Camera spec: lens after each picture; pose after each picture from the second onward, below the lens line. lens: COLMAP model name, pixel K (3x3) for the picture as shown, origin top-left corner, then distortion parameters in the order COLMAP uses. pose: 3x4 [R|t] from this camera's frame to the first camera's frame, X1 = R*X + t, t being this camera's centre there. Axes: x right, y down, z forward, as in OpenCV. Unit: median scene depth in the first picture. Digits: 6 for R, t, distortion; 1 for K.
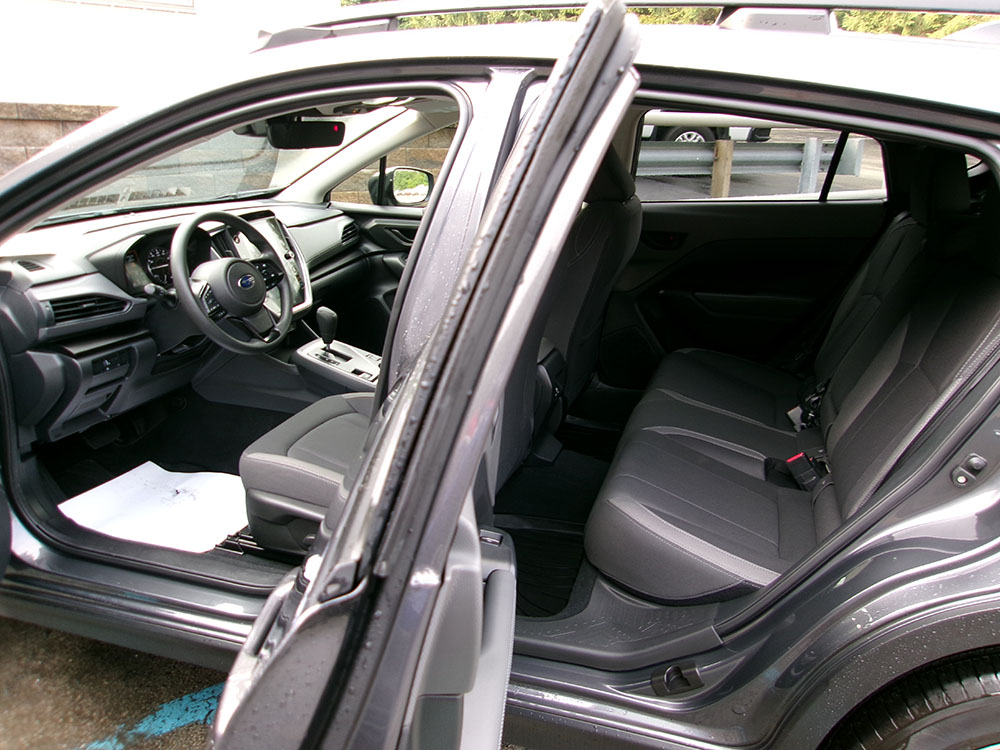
lens RADIAL K [[783.8, 0, 500.0], [0, 783.8, 375.0], [0, 0, 1]] dist [0.009186, 0.006046]
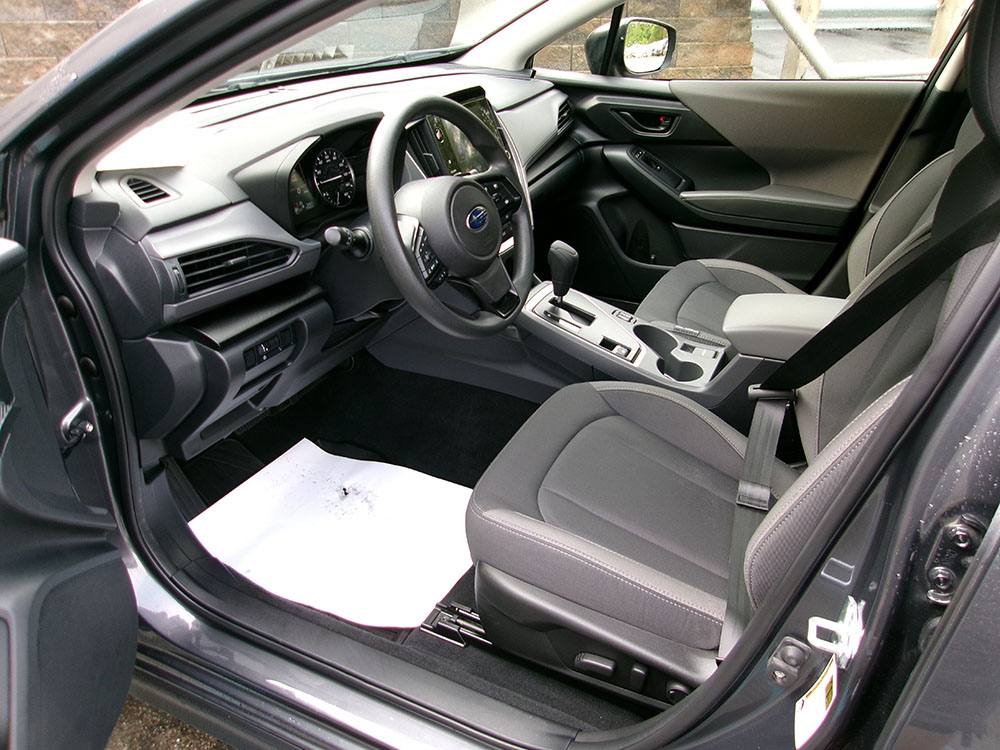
lens RADIAL K [[782.3, 0, 500.0], [0, 782.3, 375.0], [0, 0, 1]] dist [-0.097921, 0.179288]
pose [[0.991842, 0.061984, -0.111389, -0.231868], [-0.041243, 0.982860, 0.179683, -0.109278], [0.120617, -0.173623, 0.977398, 0.393638]]
